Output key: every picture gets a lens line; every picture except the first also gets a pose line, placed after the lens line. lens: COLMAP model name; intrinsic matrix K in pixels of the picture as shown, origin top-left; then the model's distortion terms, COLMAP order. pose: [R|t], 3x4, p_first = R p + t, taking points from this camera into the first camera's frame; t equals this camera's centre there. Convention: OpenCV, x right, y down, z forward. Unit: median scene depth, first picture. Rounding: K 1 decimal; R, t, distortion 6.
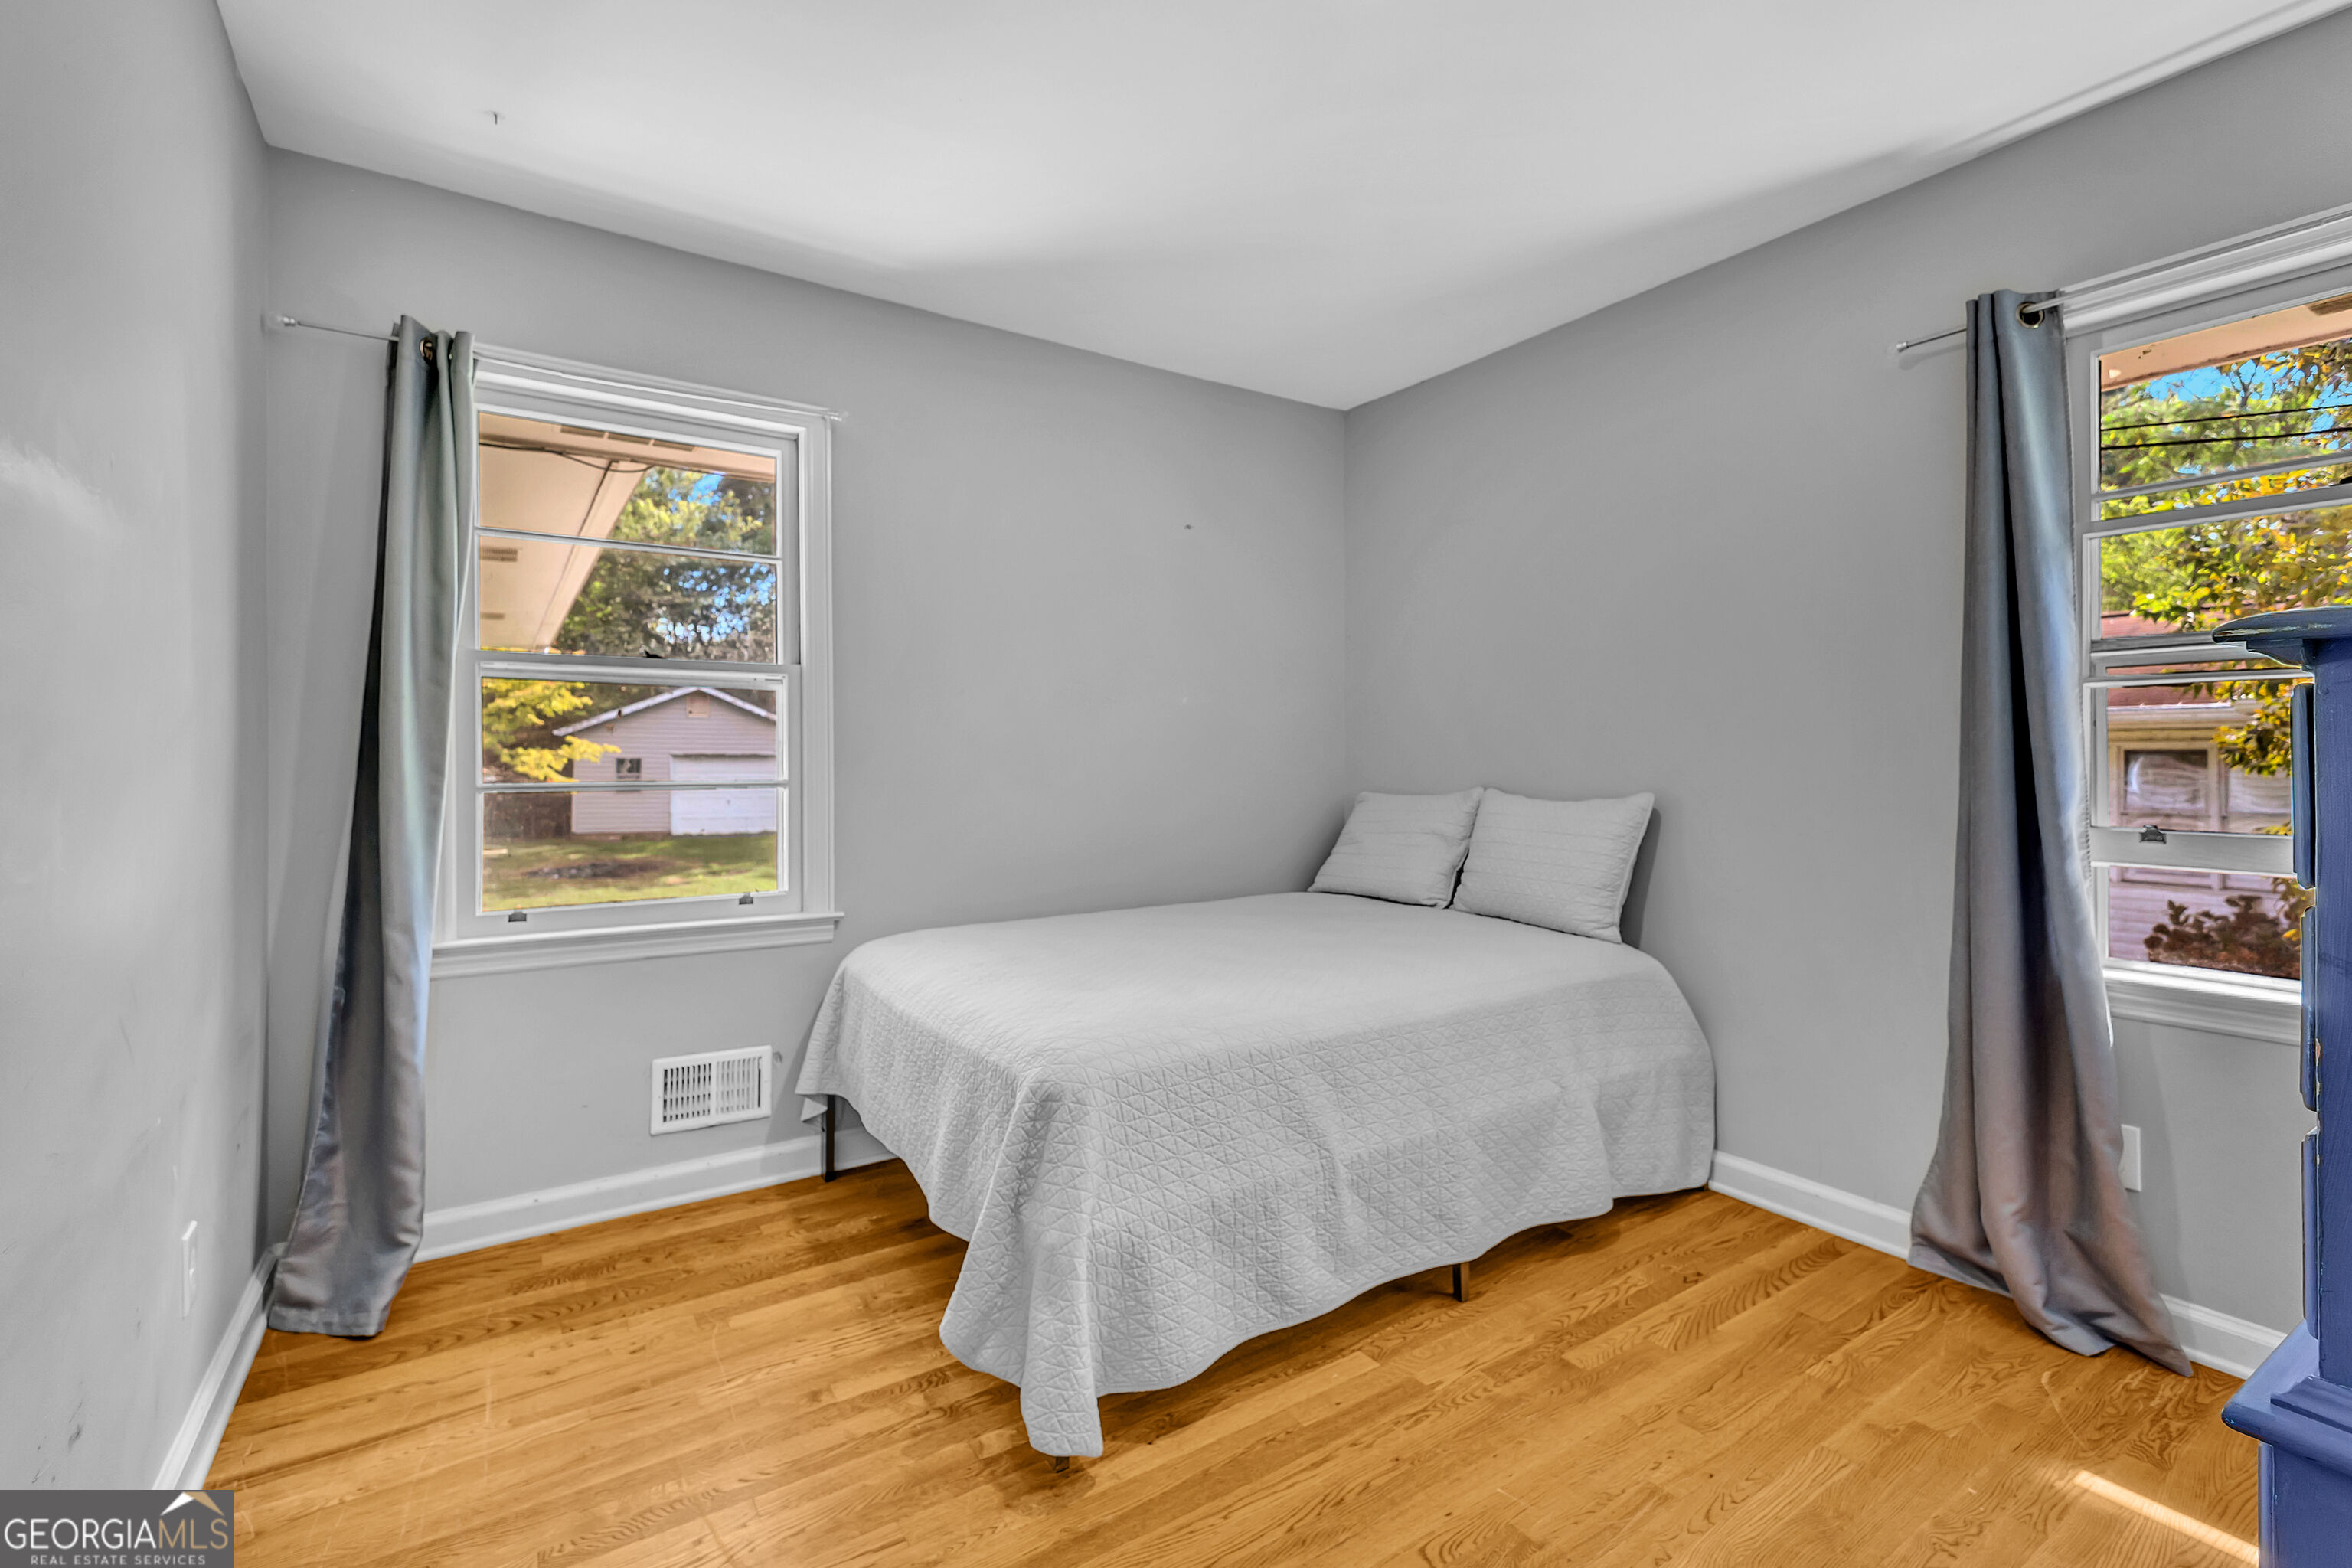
lens RADIAL K [[1000.8, 0, 1183.2], [0, 1000.8, 766.9], [0, 0, 1]] dist [0.017442, 0.000406]
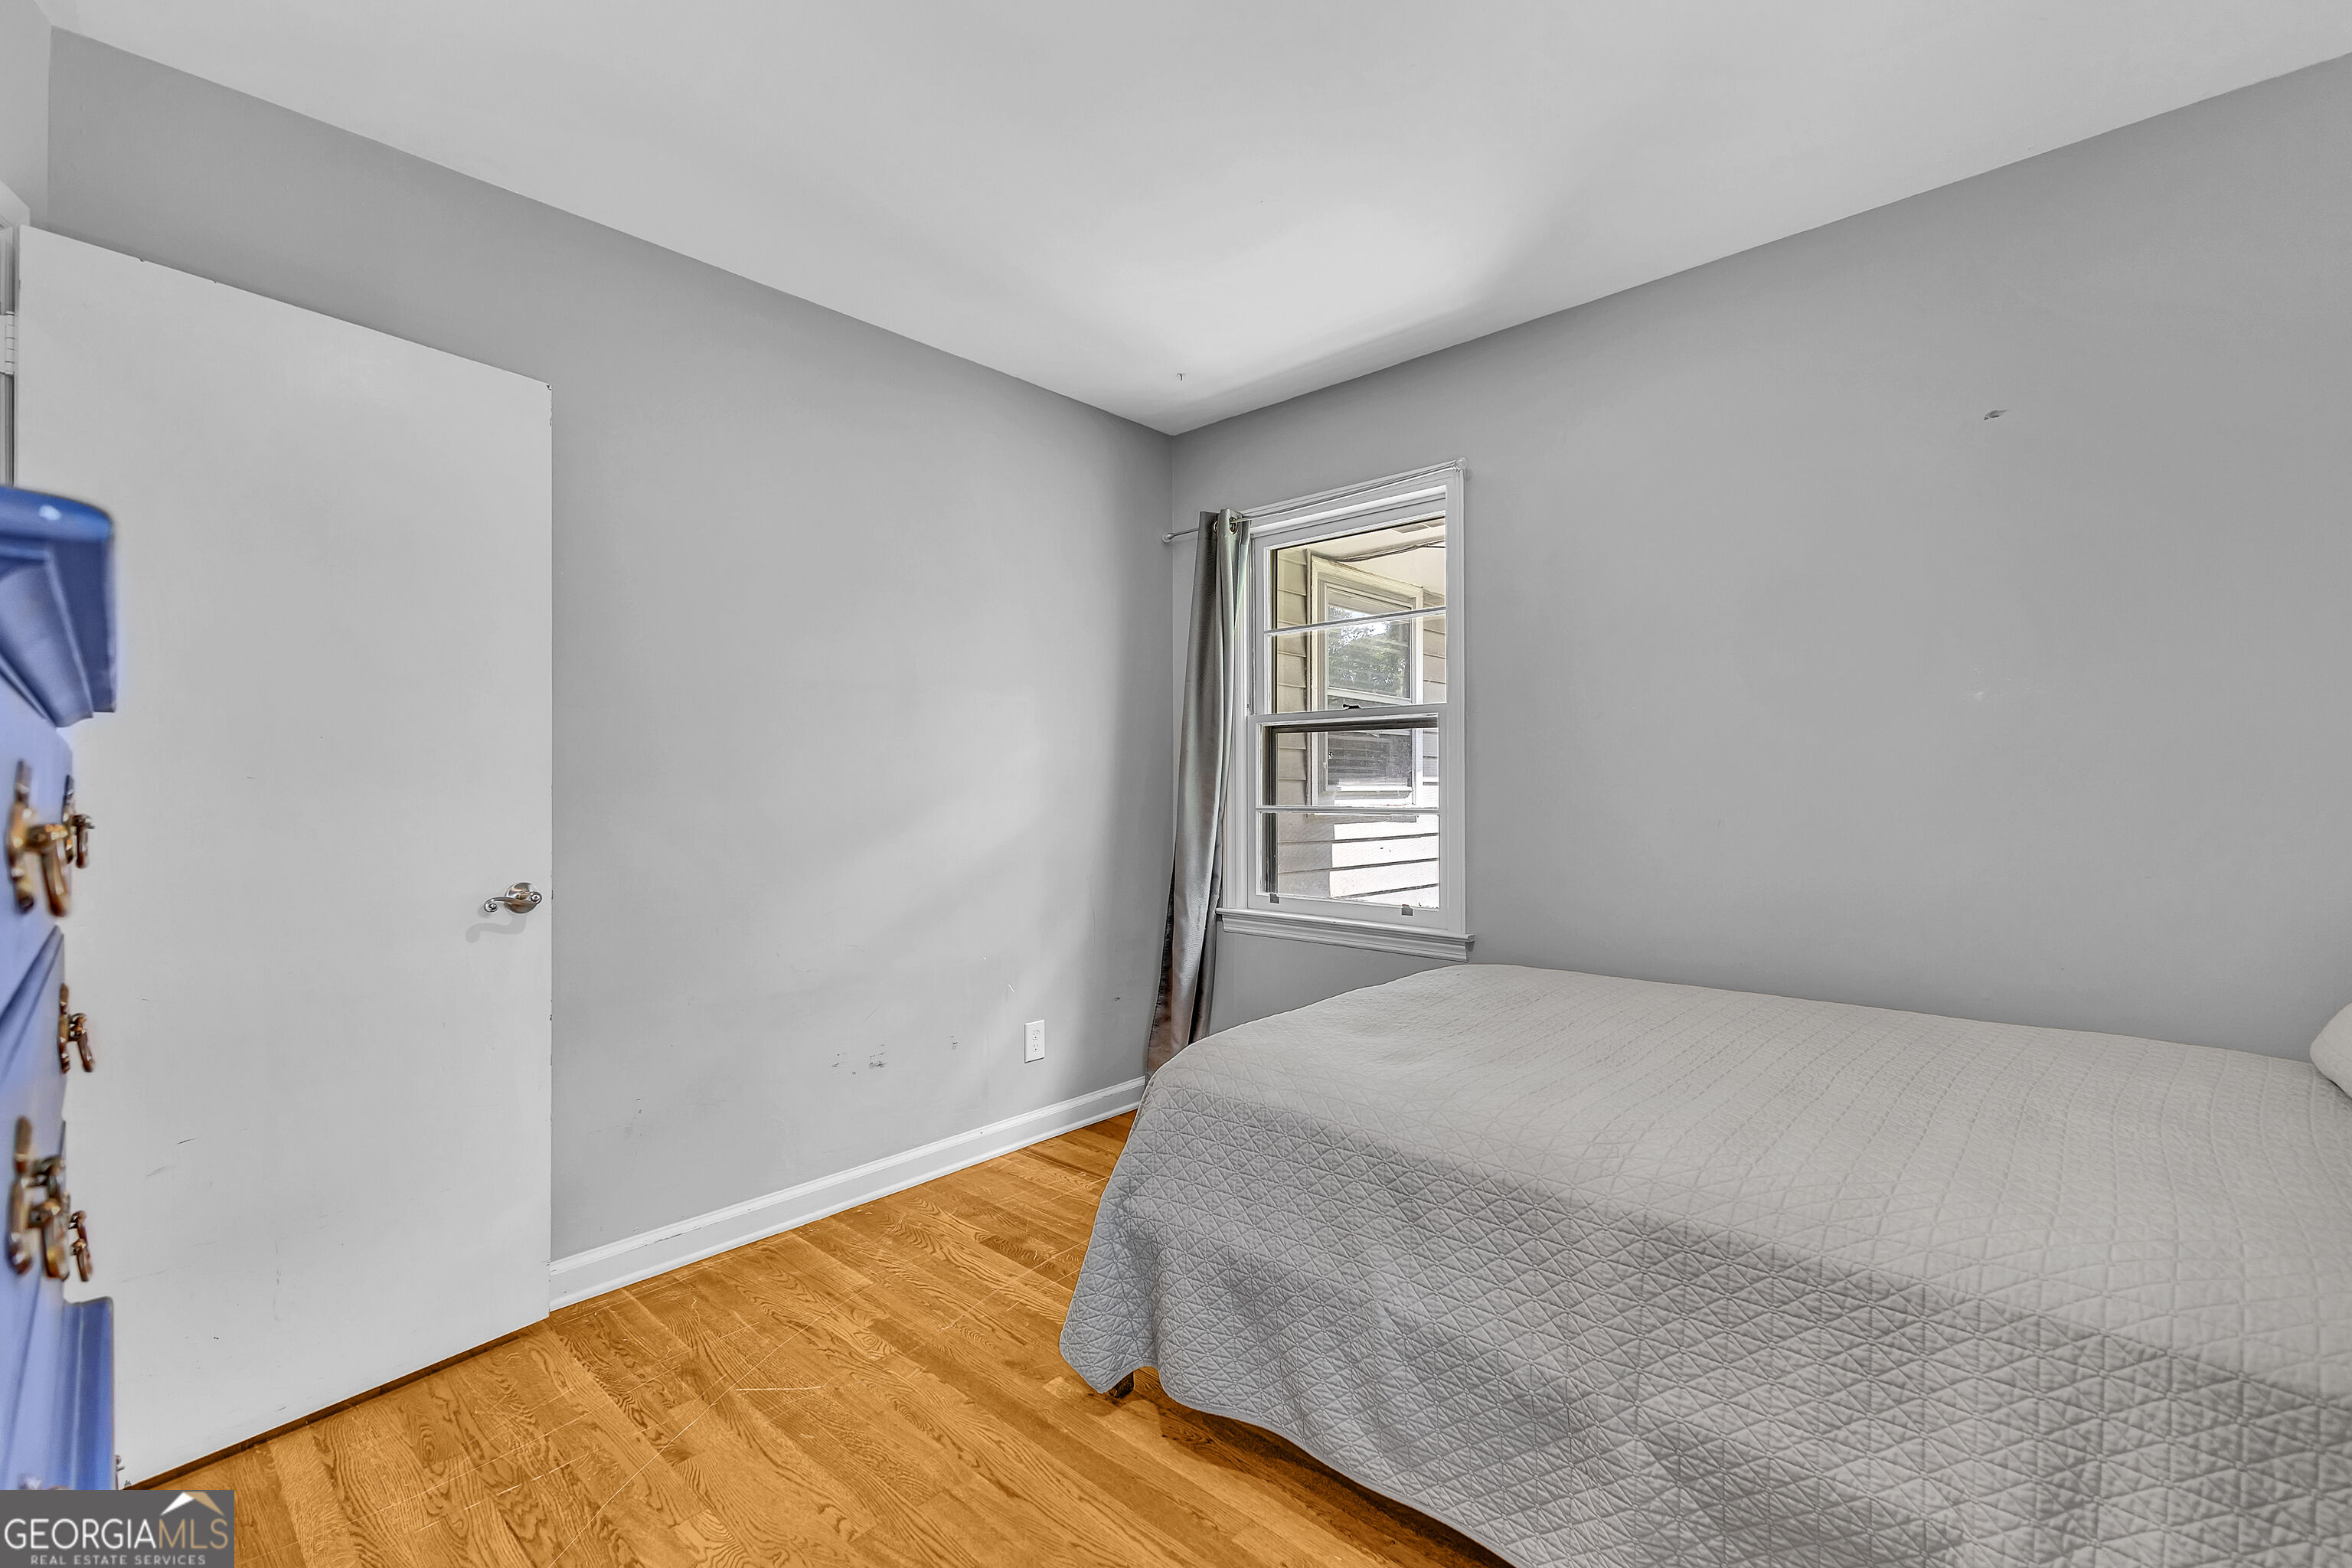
lens RADIAL K [[1000.8, 0, 1187.3], [0, 1000.8, 784.7], [0, 0, 1]] dist [0.017442, 0.000406]
pose [[0.256331, -0.005776, -0.966572, 0.888950], [-0.000532, 0.999981, -0.006116, -0.008121], [0.966589, 0.002082, 0.256323, 0.664587]]
